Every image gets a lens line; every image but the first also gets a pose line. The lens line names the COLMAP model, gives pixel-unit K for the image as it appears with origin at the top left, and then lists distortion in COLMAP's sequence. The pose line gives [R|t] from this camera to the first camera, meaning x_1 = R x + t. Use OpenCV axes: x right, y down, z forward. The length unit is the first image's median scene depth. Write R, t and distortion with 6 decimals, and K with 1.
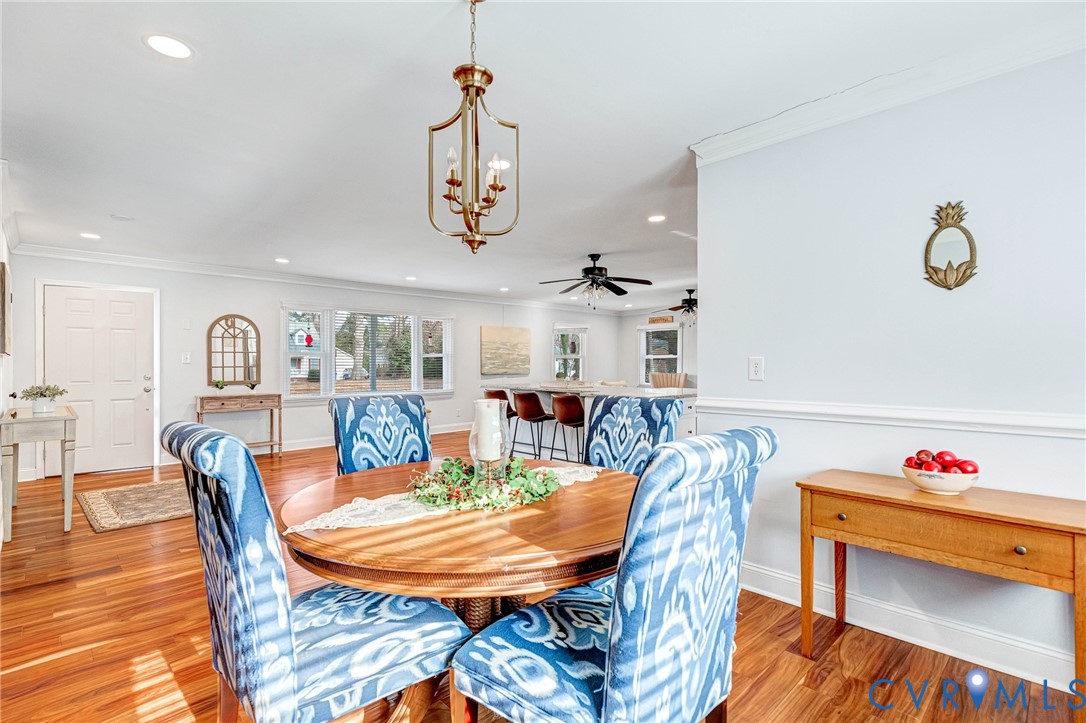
lens RADIAL K [[526.3, 0, 541.4], [0, 526.3, 362.3], [0, 0, 1]] dist [0.003850, 0.000942]
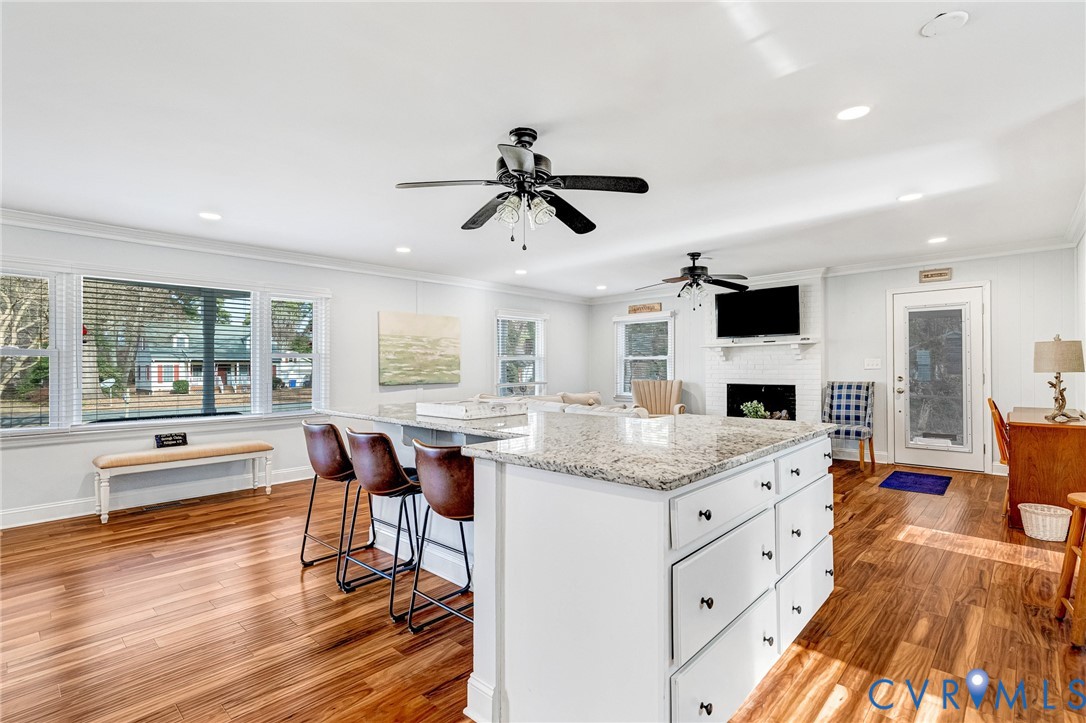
lens RADIAL K [[526.3, 0, 535.3], [0, 526.3, 370.0], [0, 0, 1]] dist [0.003850, 0.000942]
pose [[0.999372, -0.005667, 0.034982, 0.055505], [0.005533, 0.999977, 0.003925, 0.002930], [-0.035003, -0.003729, 0.999380, 0.315581]]
